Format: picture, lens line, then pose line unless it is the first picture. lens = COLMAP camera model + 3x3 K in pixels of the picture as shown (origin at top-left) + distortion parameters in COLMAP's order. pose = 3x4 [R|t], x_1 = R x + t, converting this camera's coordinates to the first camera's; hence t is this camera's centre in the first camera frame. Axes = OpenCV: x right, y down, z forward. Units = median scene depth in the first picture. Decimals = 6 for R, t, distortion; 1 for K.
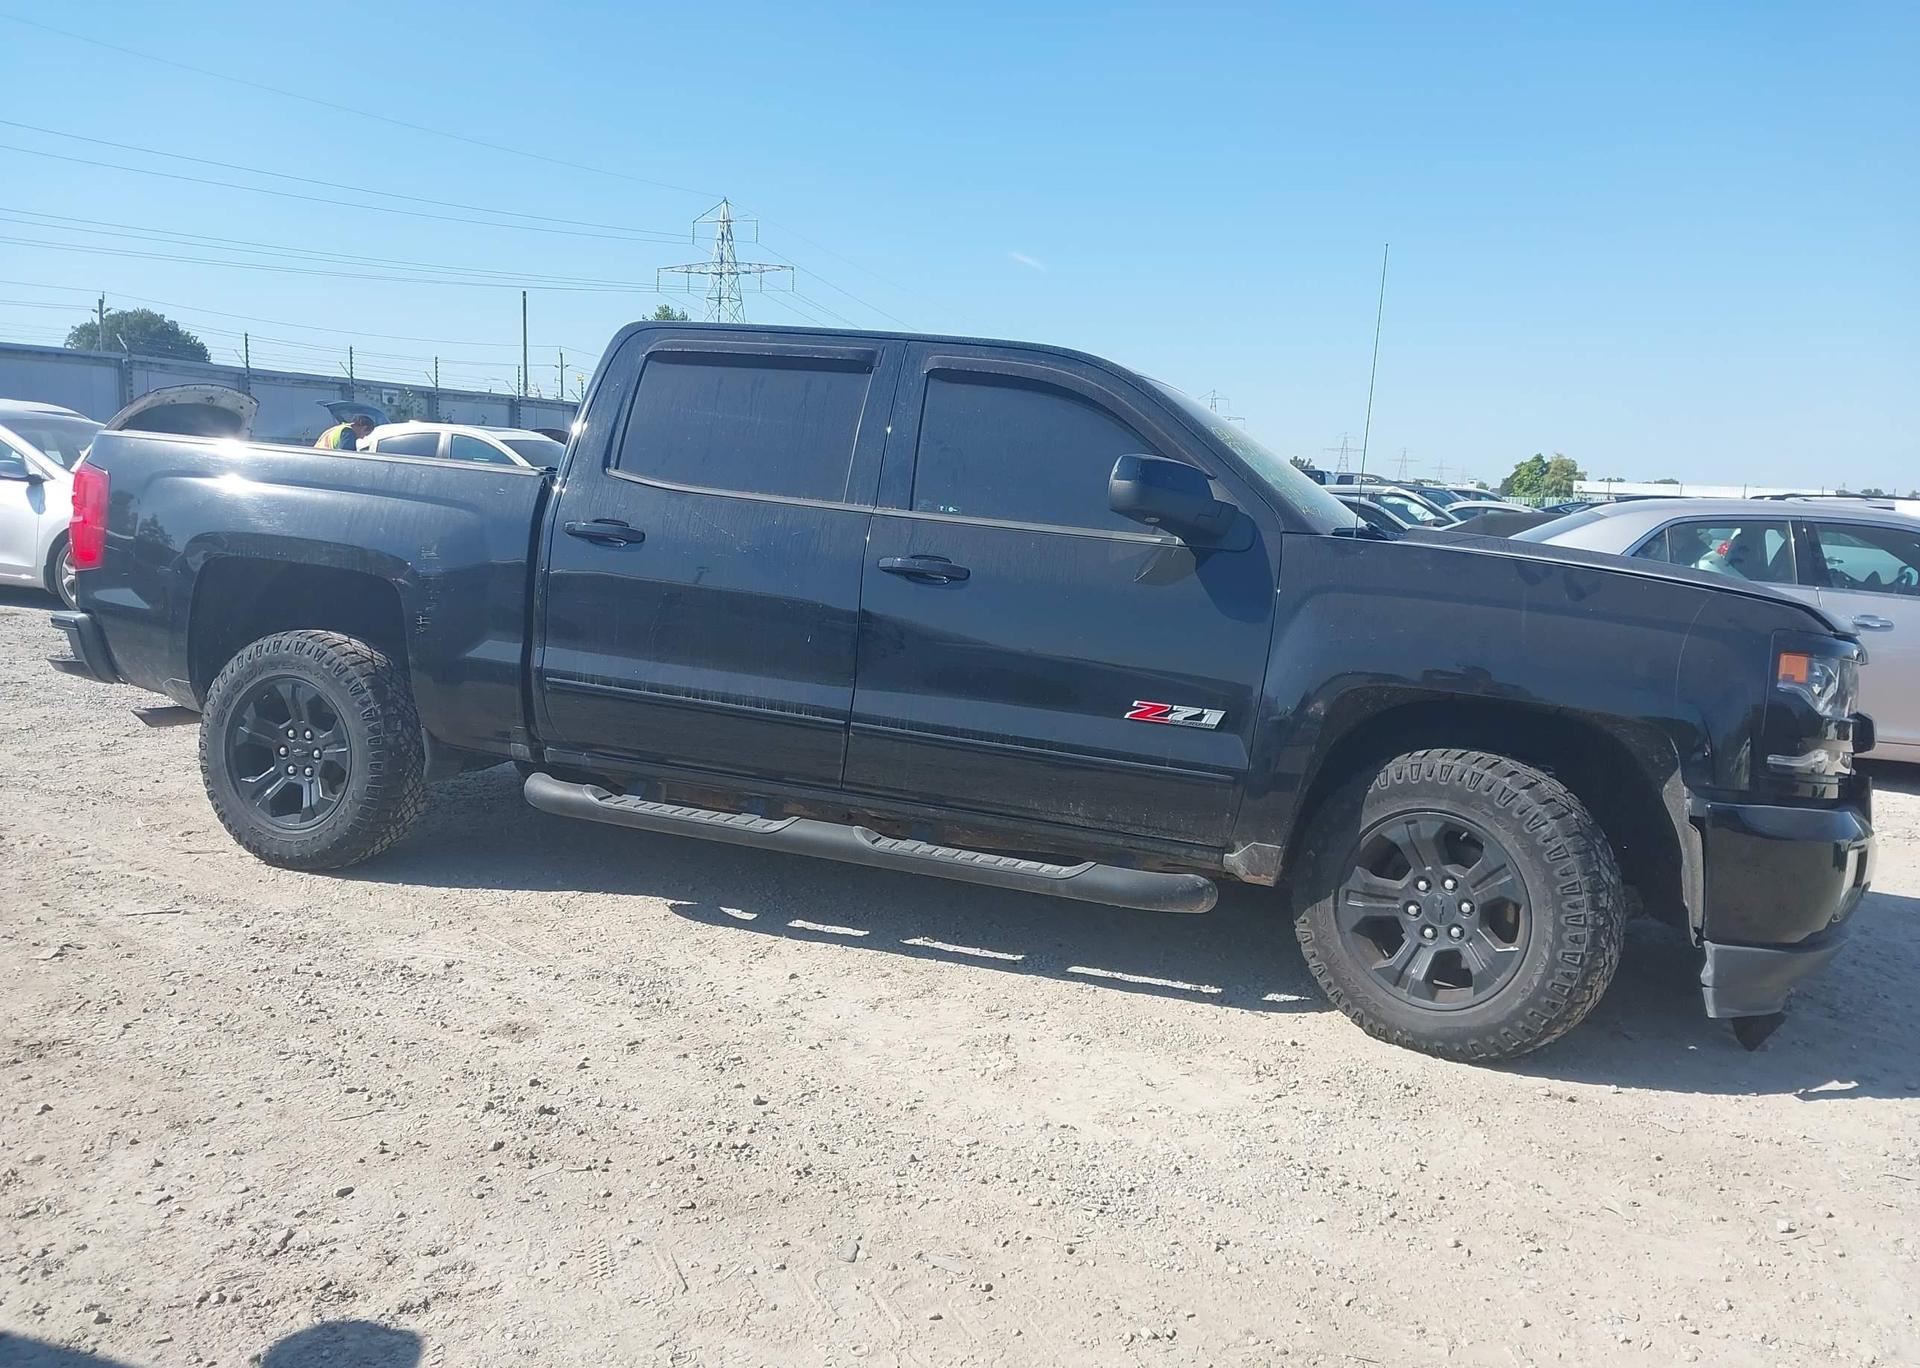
lens RADIAL K [[1512.9, 0, 944.5], [0, 1512.9, 748.8], [0, 0, 1]] dist [0.011426, -0.009796]
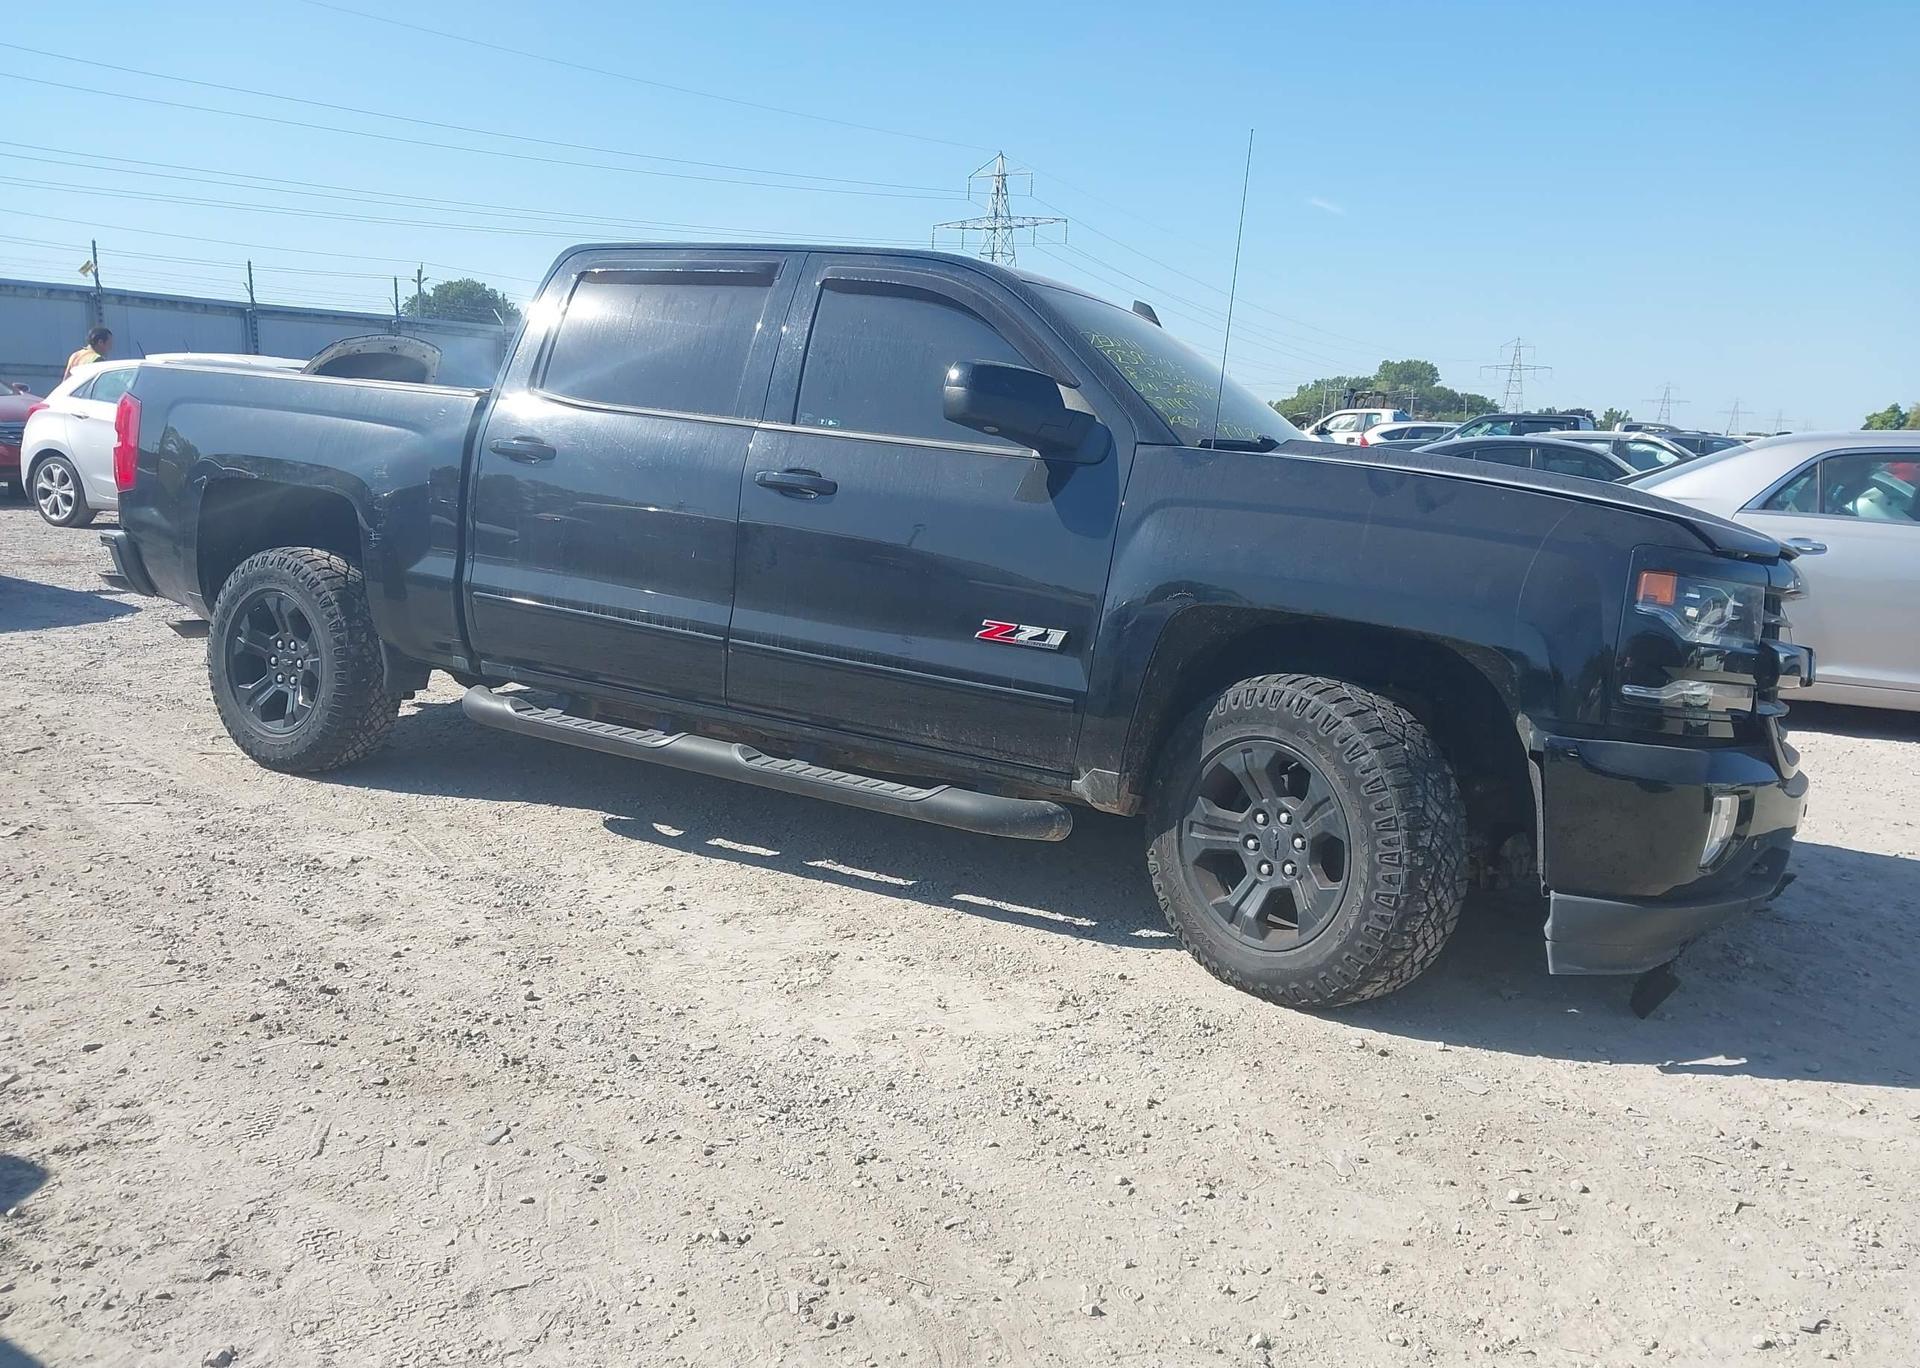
lens RADIAL K [[1512.9, 0, 944.5], [0, 1512.9, 748.8], [0, 0, 1]] dist [0.011426, -0.009796]
pose [[0.983132, 0.032826, -0.179929, 0.284767], [-0.027916, 0.999167, 0.029754, 0.024014], [0.180756, -0.024229, 0.983230, 0.043489]]
